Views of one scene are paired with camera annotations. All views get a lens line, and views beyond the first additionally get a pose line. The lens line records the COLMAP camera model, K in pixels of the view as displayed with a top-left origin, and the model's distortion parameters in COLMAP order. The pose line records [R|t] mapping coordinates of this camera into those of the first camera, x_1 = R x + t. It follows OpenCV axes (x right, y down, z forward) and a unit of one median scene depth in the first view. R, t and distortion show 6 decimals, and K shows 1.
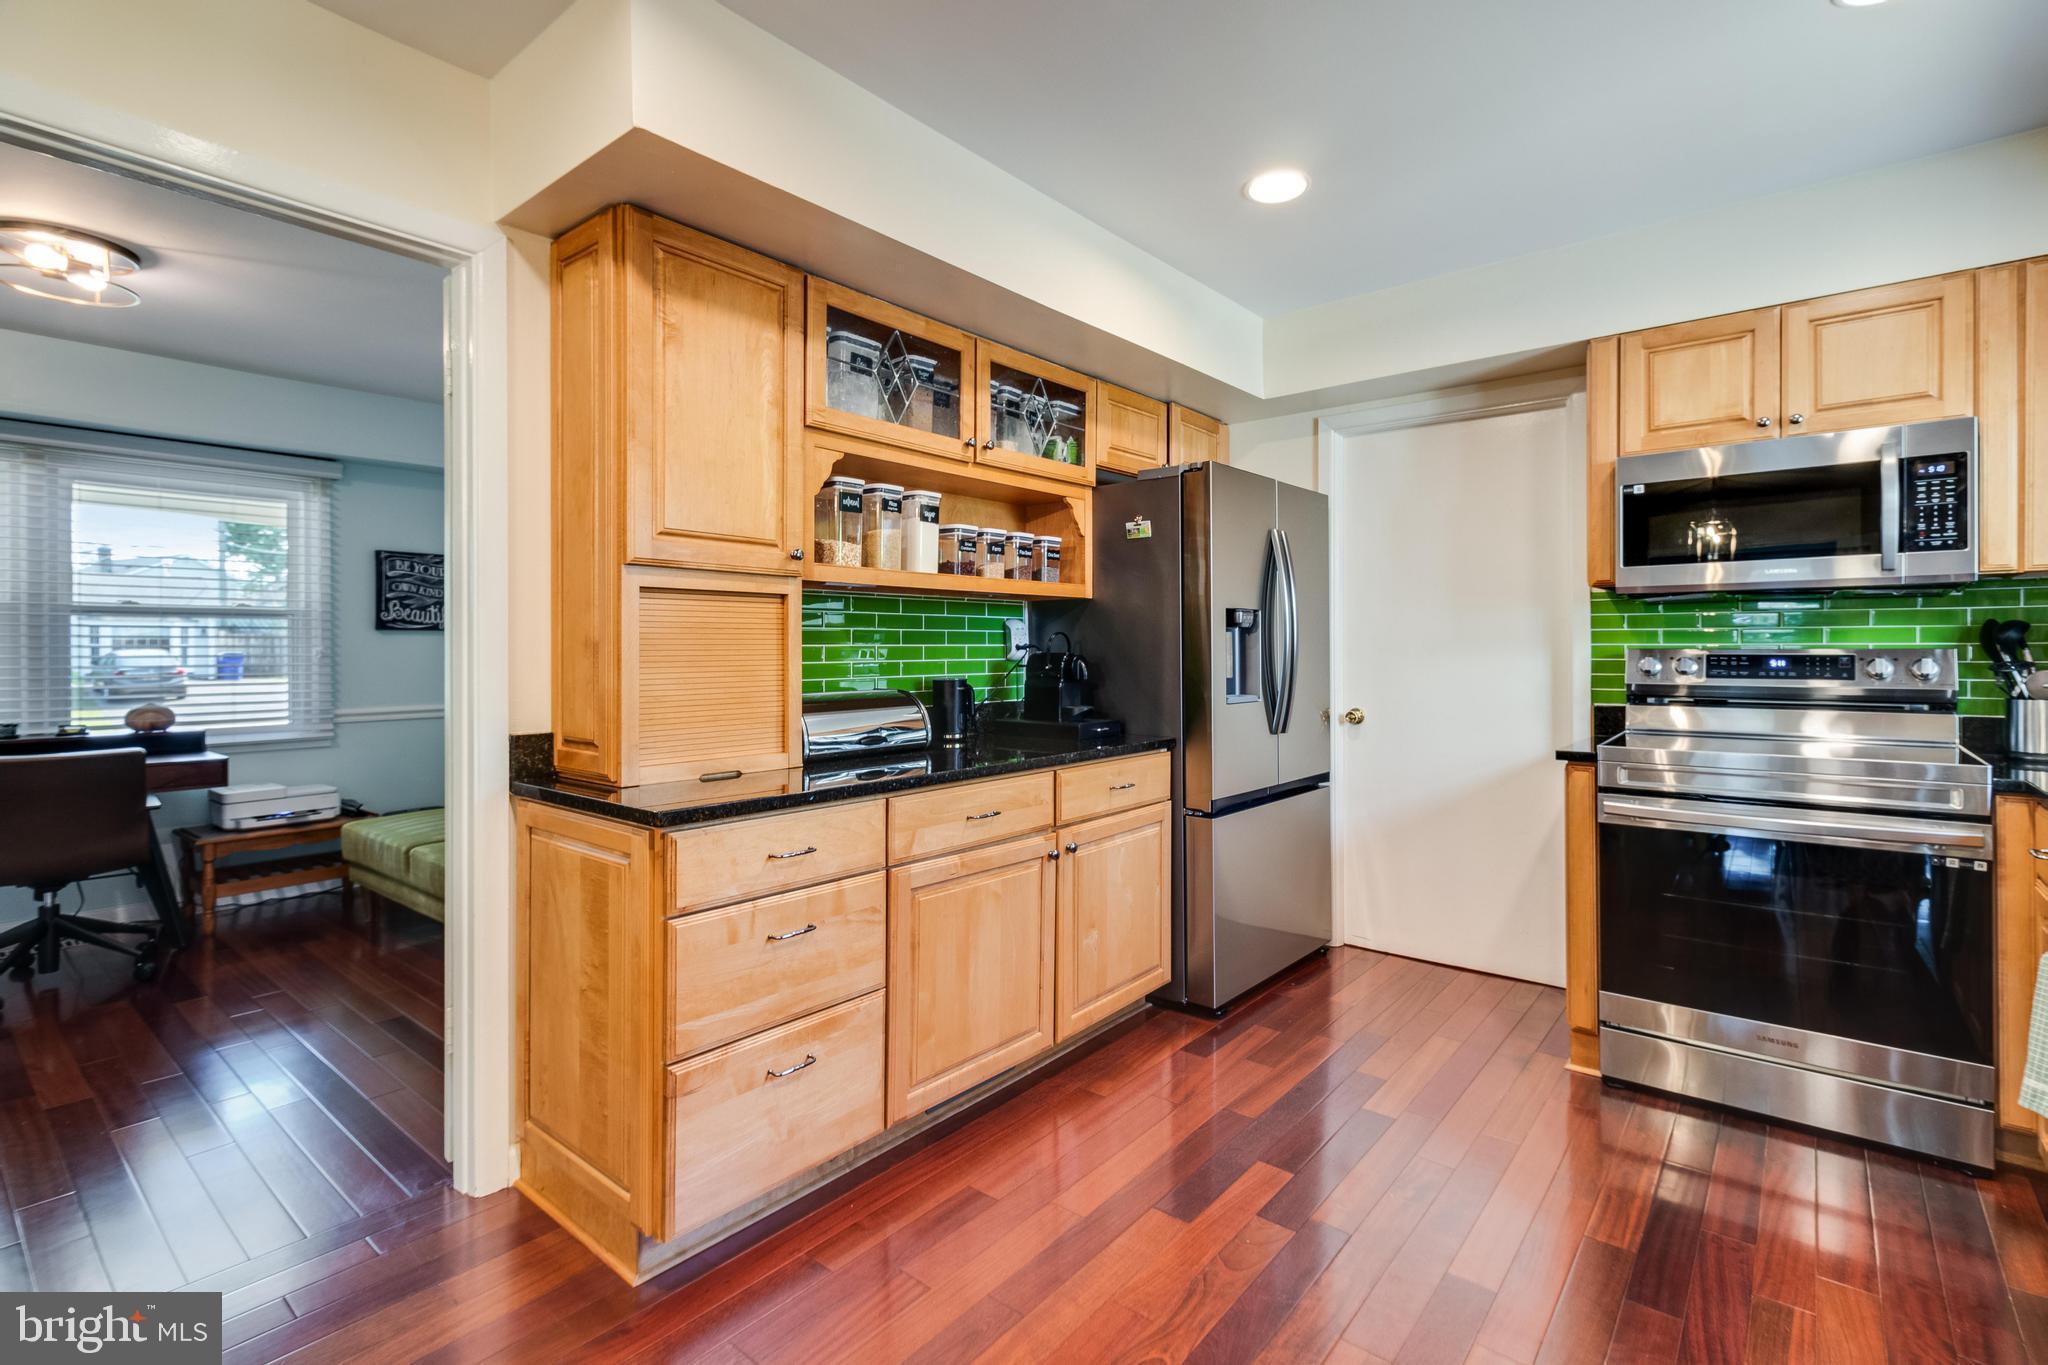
lens RADIAL K [[949.9, 0, 1027.7], [0, 949.9, 649.0], [0, 0, 1]] dist [0.009051, -0.000192]
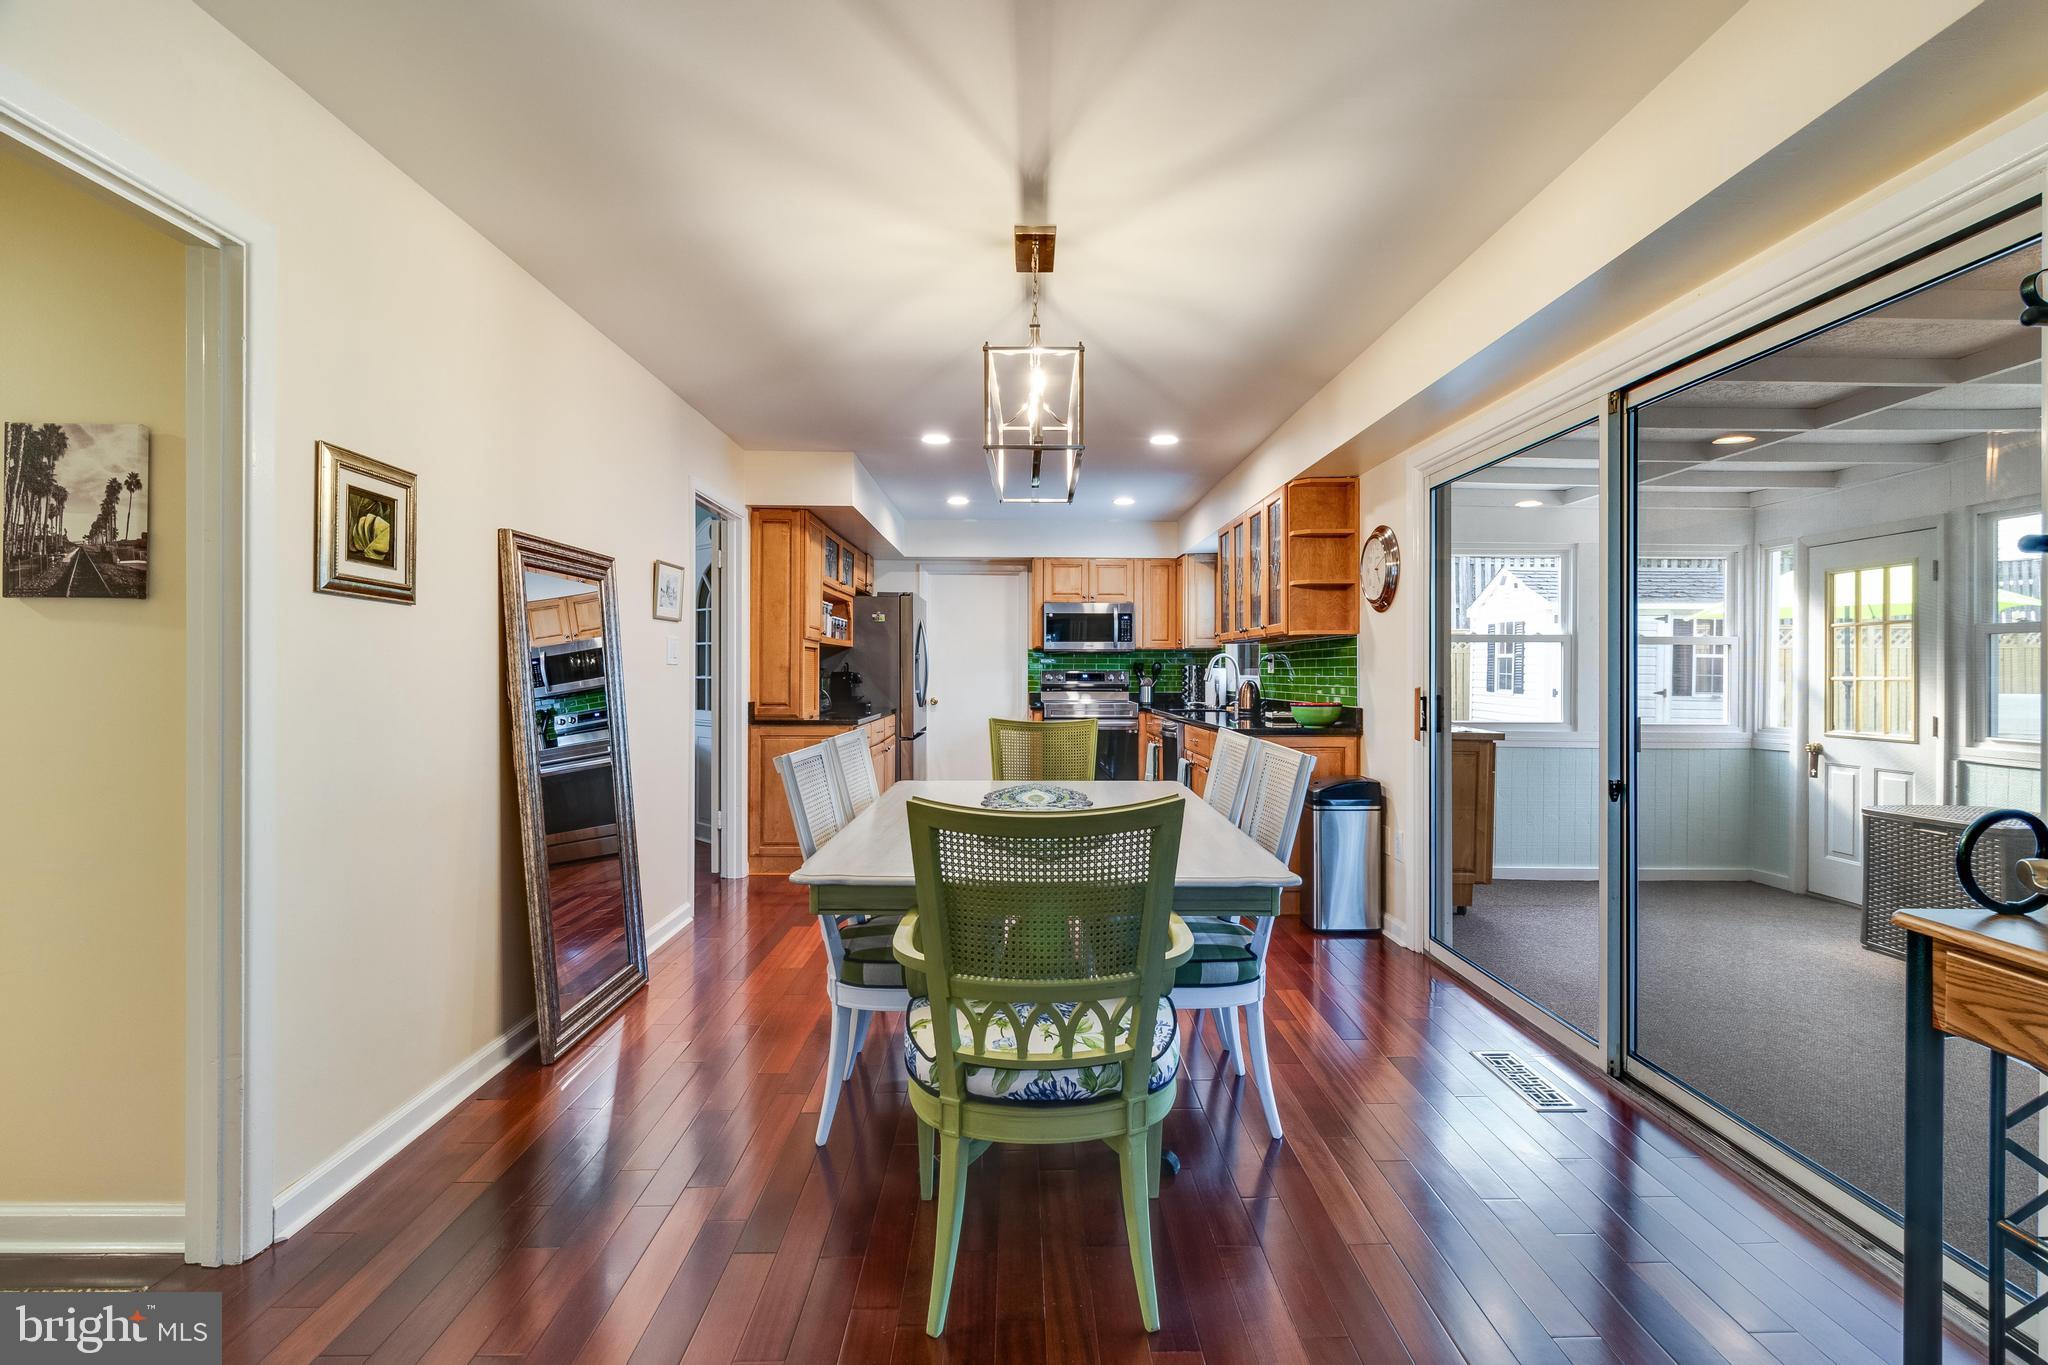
lens RADIAL K [[949.9, 0, 1025.2], [0, 949.9, 671.7], [0, 0, 1]] dist [0.009051, -0.000192]
pose [[0.760537, 0.003297, 0.649286, -1.228903], [-0.005432, 0.999984, 0.001284, -0.001014], [-0.649272, -0.004503, 0.760543, -1.081882]]
